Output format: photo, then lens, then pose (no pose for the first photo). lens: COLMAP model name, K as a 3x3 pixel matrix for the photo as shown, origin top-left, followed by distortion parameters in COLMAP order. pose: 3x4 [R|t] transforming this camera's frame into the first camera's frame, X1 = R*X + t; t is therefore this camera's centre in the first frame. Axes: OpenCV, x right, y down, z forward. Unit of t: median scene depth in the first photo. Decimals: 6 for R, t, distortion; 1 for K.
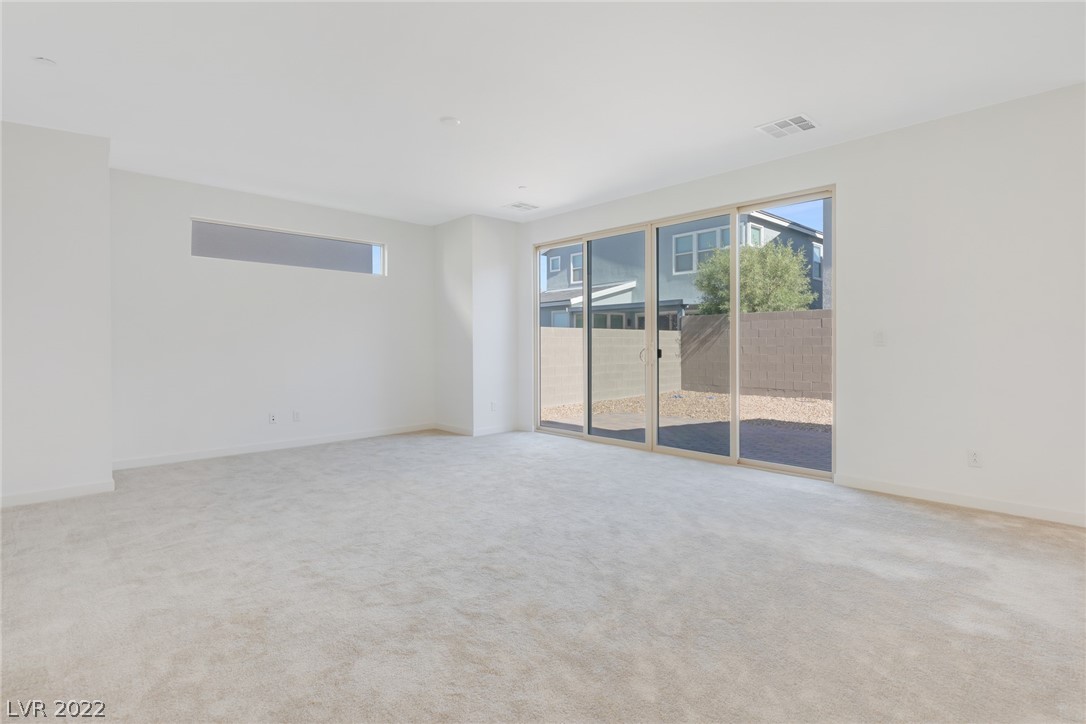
lens RADIAL K [[494.6, 0, 543.8], [0, 494.6, 351.7], [0, 0, 1]] dist [0.008401, -0.000466]
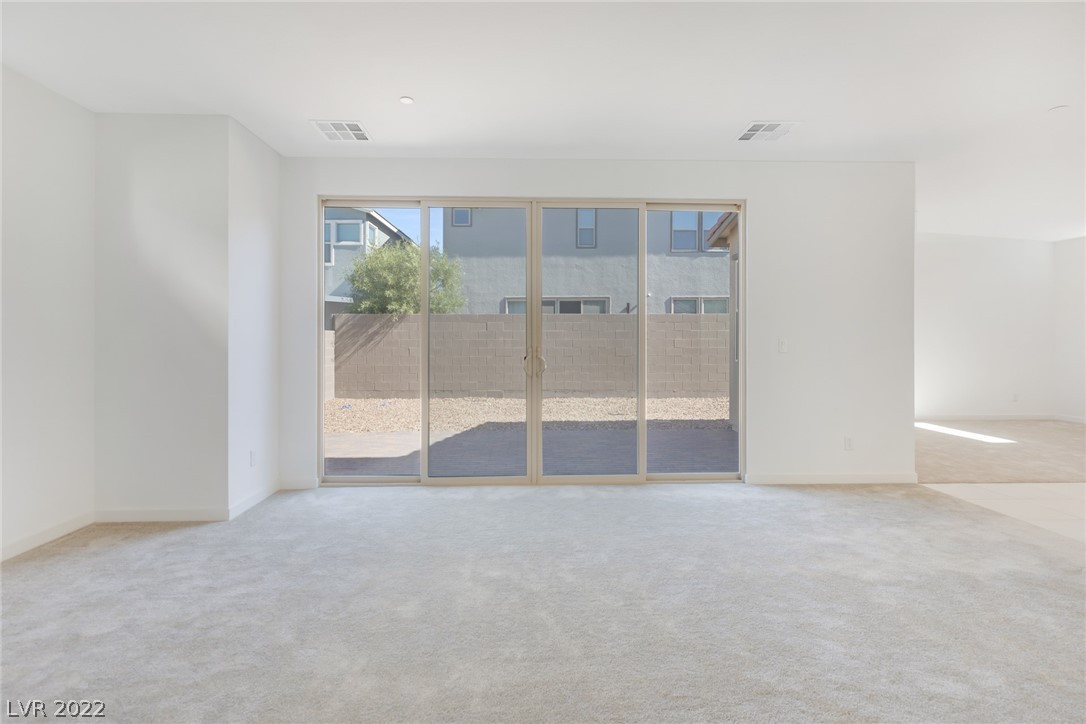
lens RADIAL K [[494.6, 0, 543.8], [0, 494.6, 351.7], [0, 0, 1]] dist [0.008401, -0.000466]
pose [[0.690099, -0.012421, 0.723608, -0.277535], [0.012490, 0.999908, 0.005253, -0.014801], [-0.723607, 0.005413, 0.690191, 0.339991]]
